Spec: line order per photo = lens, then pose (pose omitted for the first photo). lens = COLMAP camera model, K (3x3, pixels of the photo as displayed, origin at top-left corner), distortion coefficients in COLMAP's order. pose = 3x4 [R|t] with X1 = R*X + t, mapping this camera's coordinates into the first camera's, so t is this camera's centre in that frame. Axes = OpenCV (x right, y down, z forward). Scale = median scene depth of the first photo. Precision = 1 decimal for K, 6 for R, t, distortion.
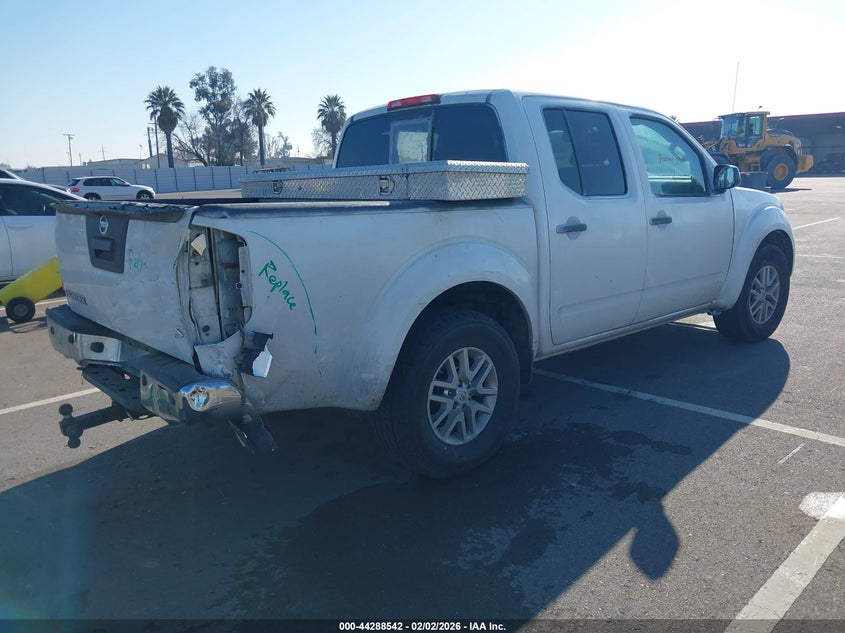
lens RADIAL K [[628.1, 0, 422.5], [0, 628.1, 316.5], [0, 0, 1]] dist [0.000601, -0.001526]
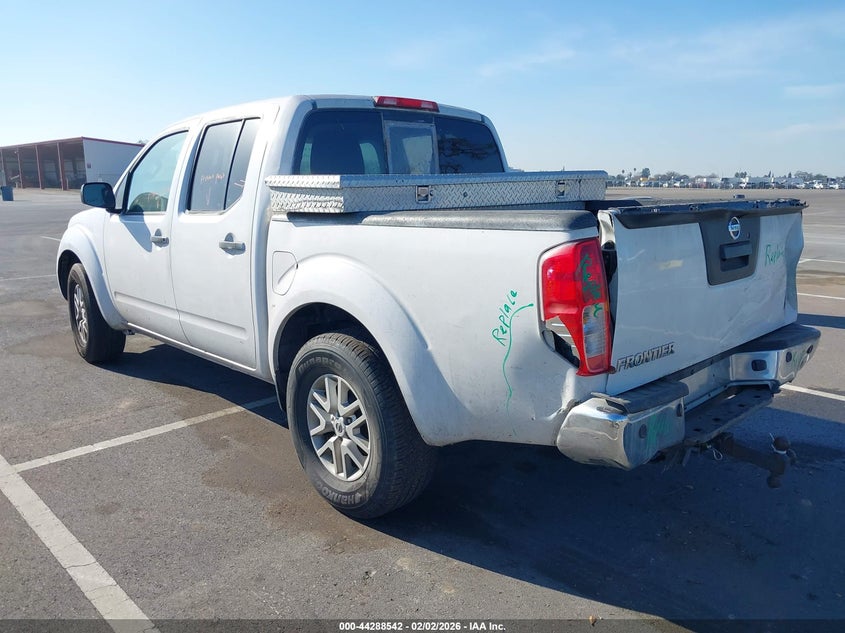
lens RADIAL K [[628.1, 0, 422.5], [0, 628.1, 316.5], [0, 0, 1]] dist [0.000601, -0.001526]
pose [[0.012648, -0.182586, 0.983109, -1.024094], [0.228199, 0.957768, 0.174944, -0.206531], [-0.973532, 0.222132, 0.053779, 1.040588]]
